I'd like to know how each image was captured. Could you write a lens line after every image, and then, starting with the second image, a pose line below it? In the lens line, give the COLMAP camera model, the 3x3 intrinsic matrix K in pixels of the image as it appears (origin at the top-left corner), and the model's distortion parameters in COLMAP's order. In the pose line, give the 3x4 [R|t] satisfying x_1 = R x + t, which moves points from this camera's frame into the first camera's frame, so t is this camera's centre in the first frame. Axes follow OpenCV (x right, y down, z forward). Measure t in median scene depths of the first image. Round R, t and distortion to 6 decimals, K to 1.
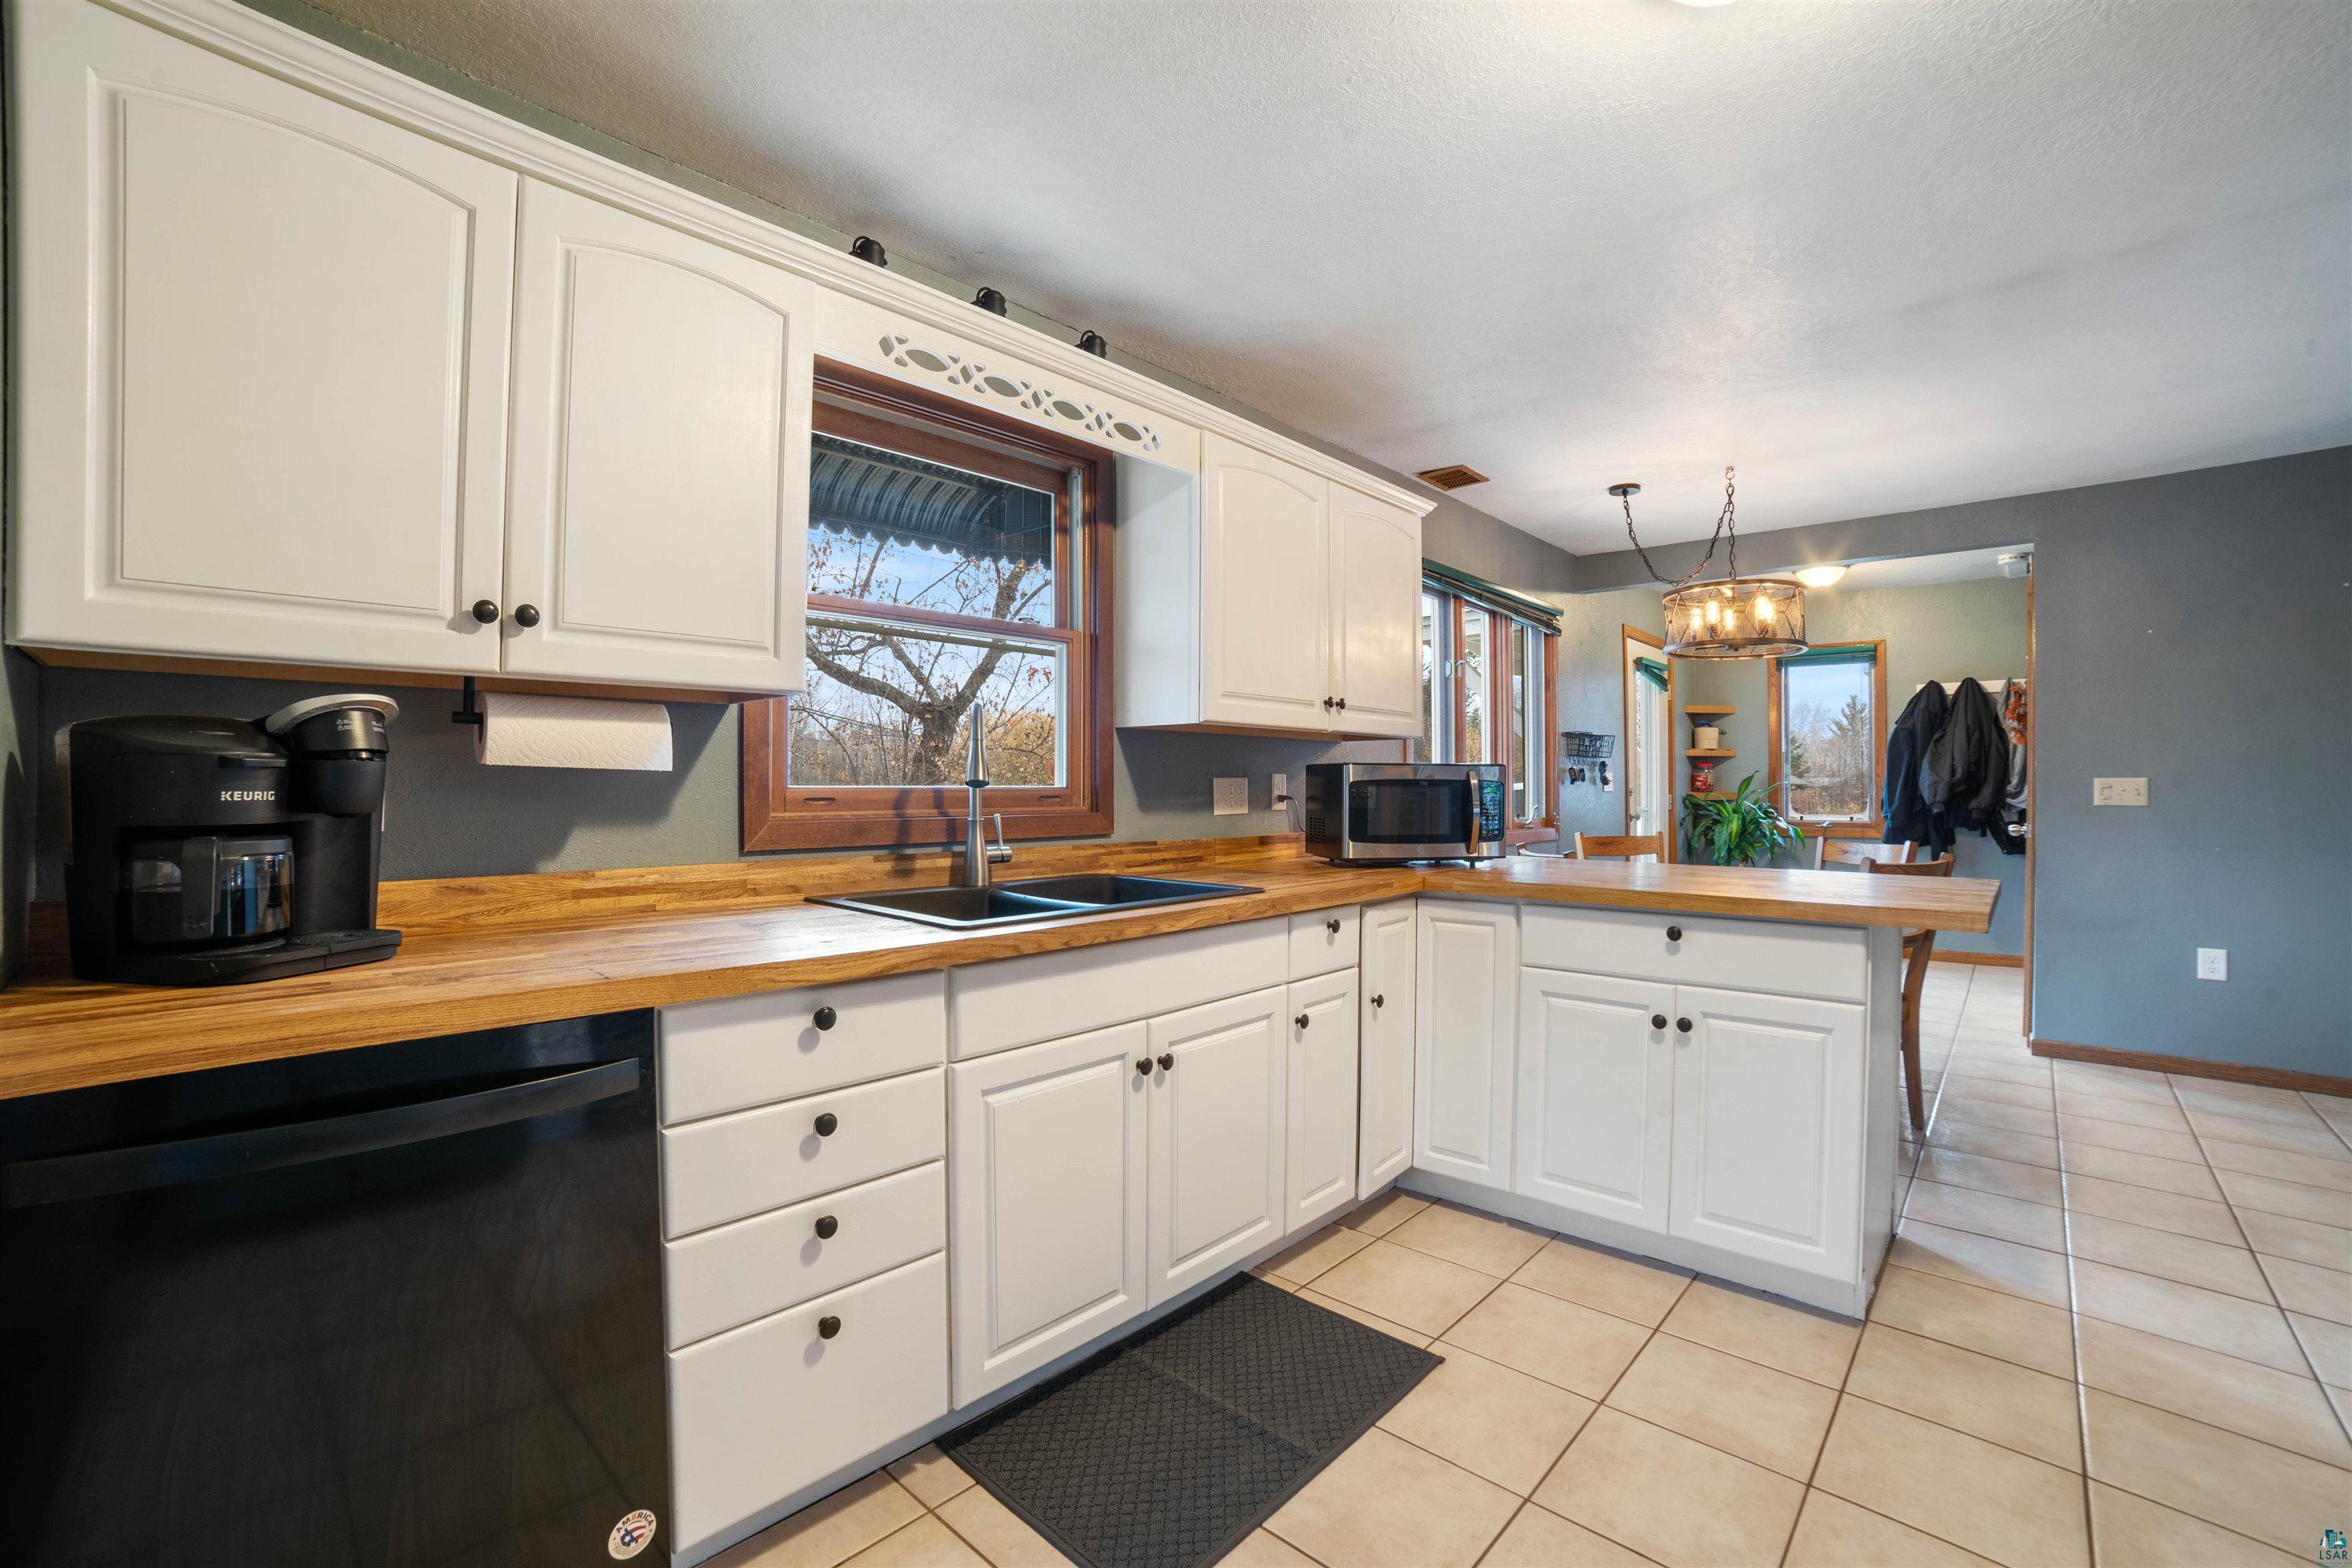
lens RADIAL K [[1033.5, 0, 1160.1], [0, 1033.5, 777.6], [0, 0, 1]] dist [-0.081747, 0.034876]
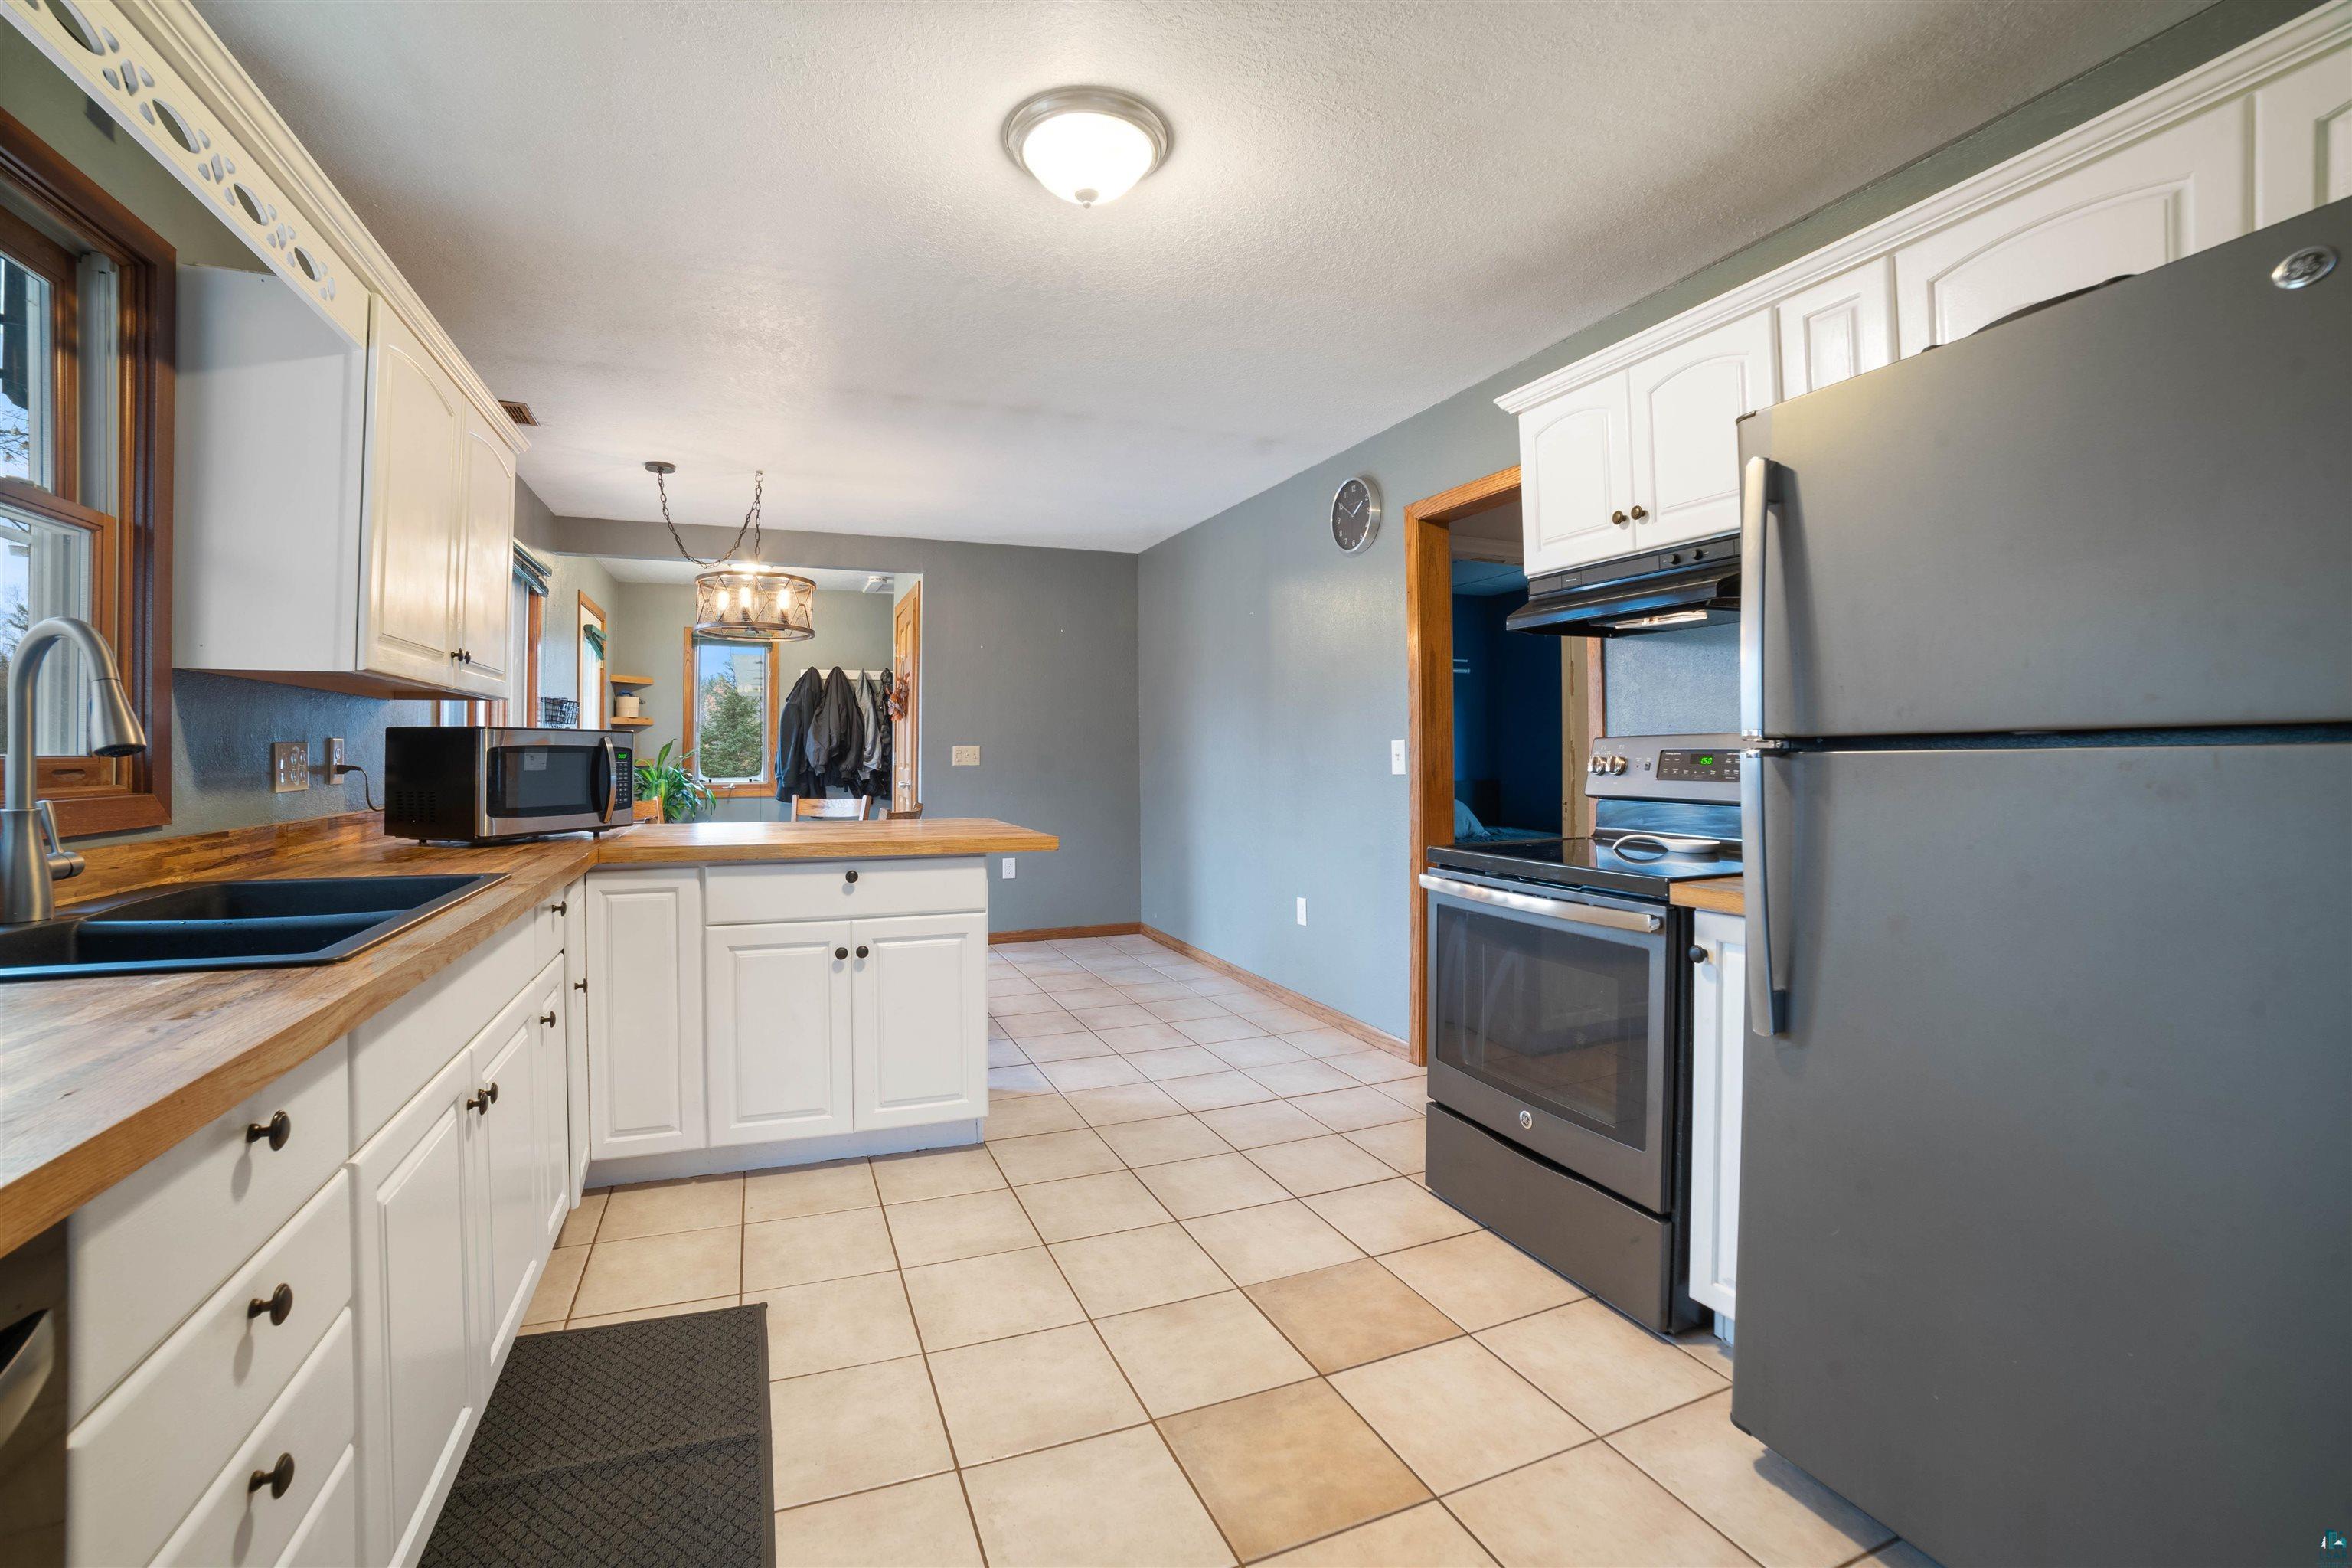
lens RADIAL K [[1020.3, 0, 1149.5], [0, 1020.3, 740.9], [0, 0, 1]] dist [-0.078952, 0.036939]
pose [[0.439632, 0.007330, 0.898148, -0.342277], [-0.003596, 0.999973, -0.006400, 0.001665], [-0.898171, -0.000416, 0.439646, 0.141939]]
